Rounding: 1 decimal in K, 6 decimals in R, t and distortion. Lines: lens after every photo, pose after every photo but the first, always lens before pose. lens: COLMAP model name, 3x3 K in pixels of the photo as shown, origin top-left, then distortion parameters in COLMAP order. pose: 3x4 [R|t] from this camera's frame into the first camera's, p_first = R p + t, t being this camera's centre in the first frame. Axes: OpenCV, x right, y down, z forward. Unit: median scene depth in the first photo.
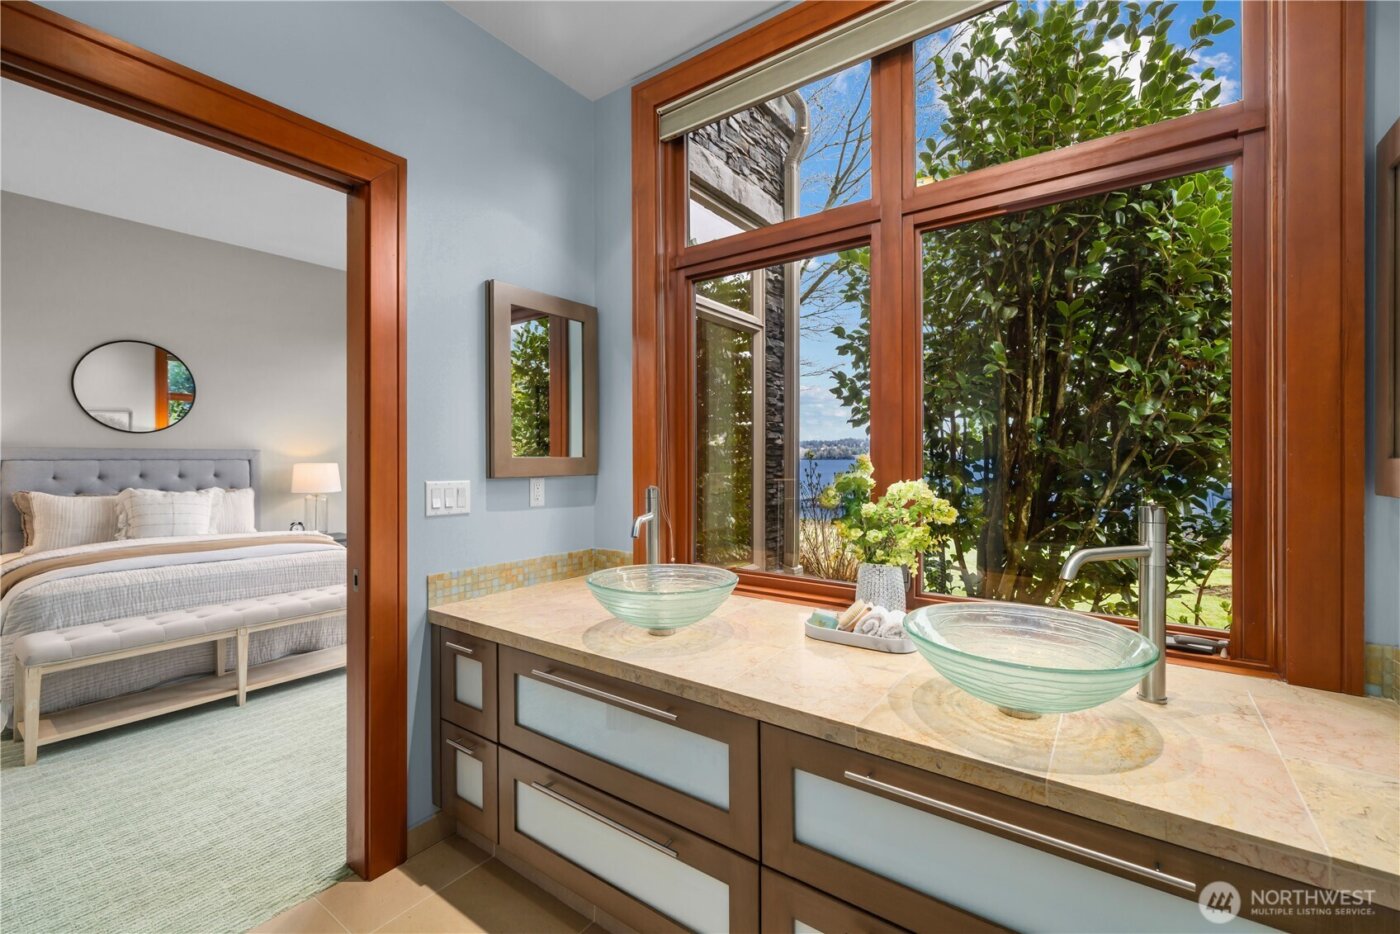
lens RADIAL K [[591.2, 0, 699.8], [0, 591.2, 463.7], [0, 0, 1]] dist [-0.000267, 0.000513]
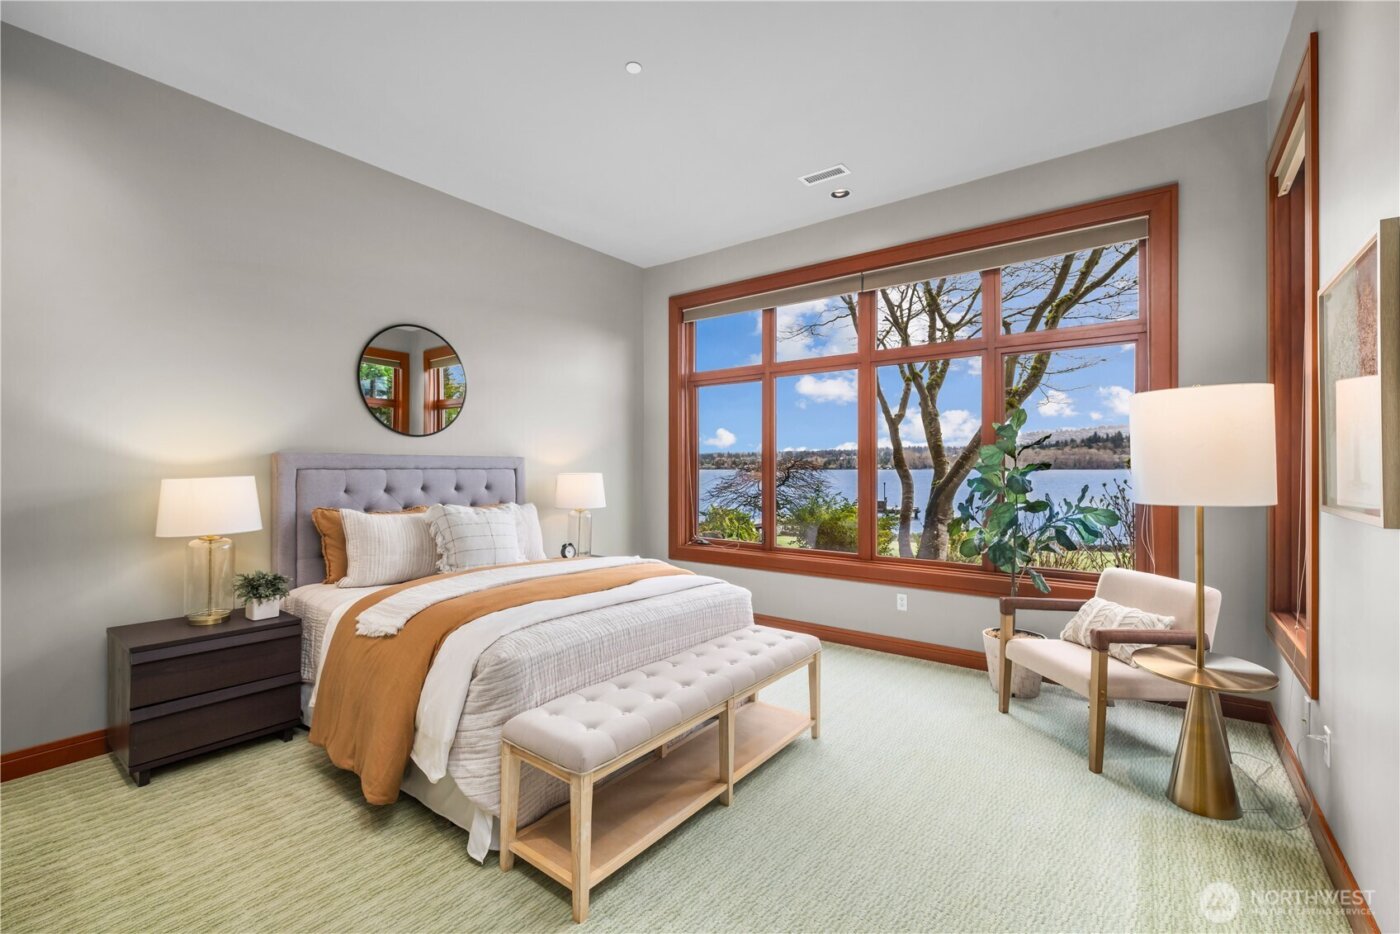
lens RADIAL K [[591.2, 0, 696.2], [0, 591.2, 465.6], [0, 0, 1]] dist [-0.000267, 0.000513]
pose [[0.999857, -0.001044, -0.016894, -0.621087], [0.000812, 0.999905, -0.013773, 0.000610], [0.016906, 0.013757, 0.999762, 0.203500]]
